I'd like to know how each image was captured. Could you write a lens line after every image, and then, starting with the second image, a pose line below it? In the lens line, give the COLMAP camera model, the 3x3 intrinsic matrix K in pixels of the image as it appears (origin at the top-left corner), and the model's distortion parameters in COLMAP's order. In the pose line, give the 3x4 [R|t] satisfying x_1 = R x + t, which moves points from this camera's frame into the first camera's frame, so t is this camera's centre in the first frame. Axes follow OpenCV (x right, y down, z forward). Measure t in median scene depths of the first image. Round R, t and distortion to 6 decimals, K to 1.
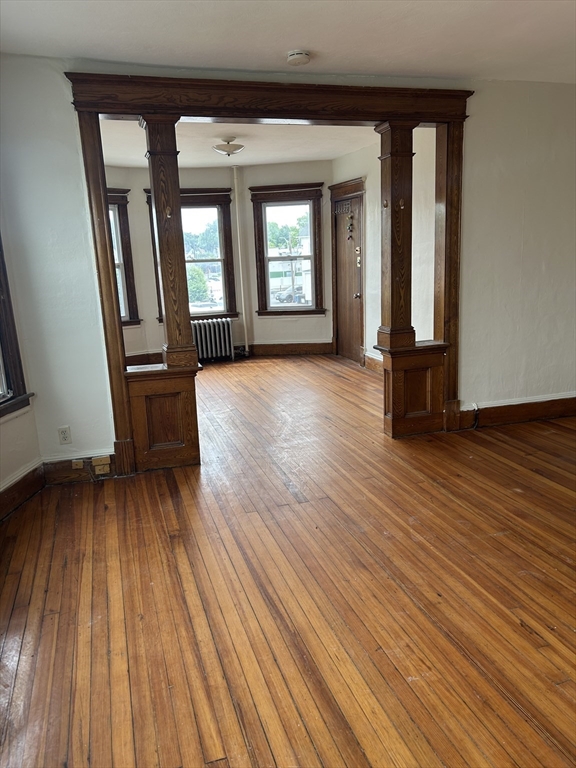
lens RADIAL K [[586.0, 0, 287.6], [0, 586.0, 384.5], [0, 0, 1]] dist [0.026256, -0.010812]
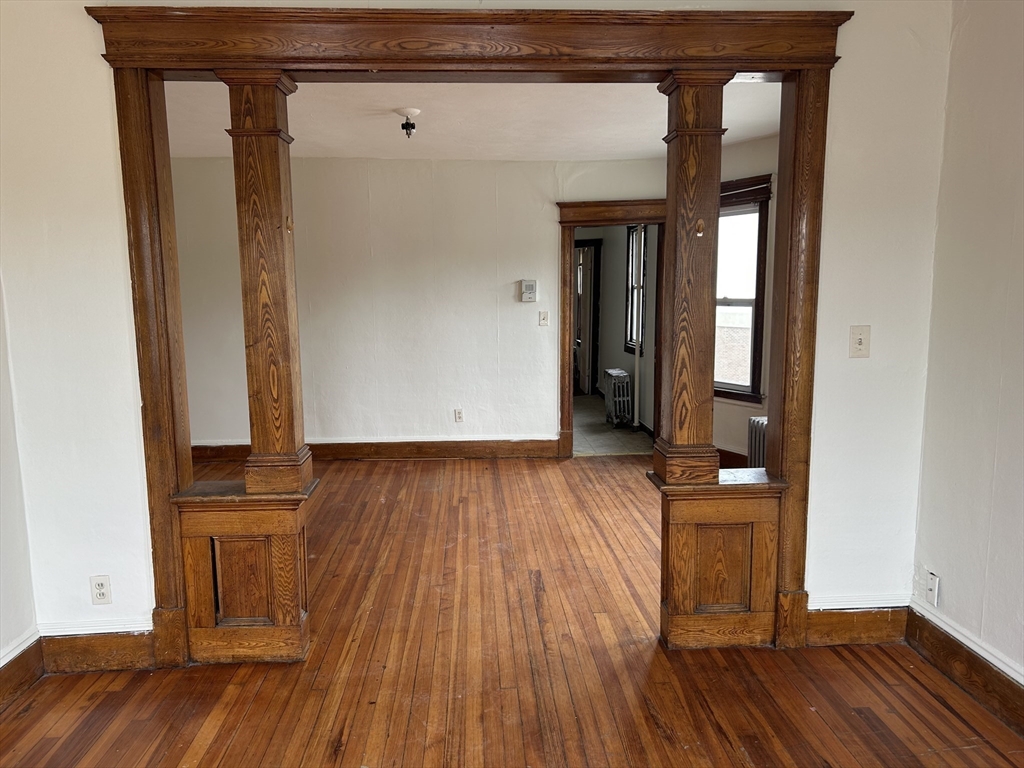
lens RADIAL K [[781.4, 0, 511.9], [0, 781.4, 386.8], [0, 0, 1]] dist [0.026256, -0.010812]
pose [[-0.967497, 0.033932, 0.250598, -0.317715], [0.112651, 0.945032, 0.306958, -0.557114], [-0.226407, 0.325211, -0.918138, 2.583448]]
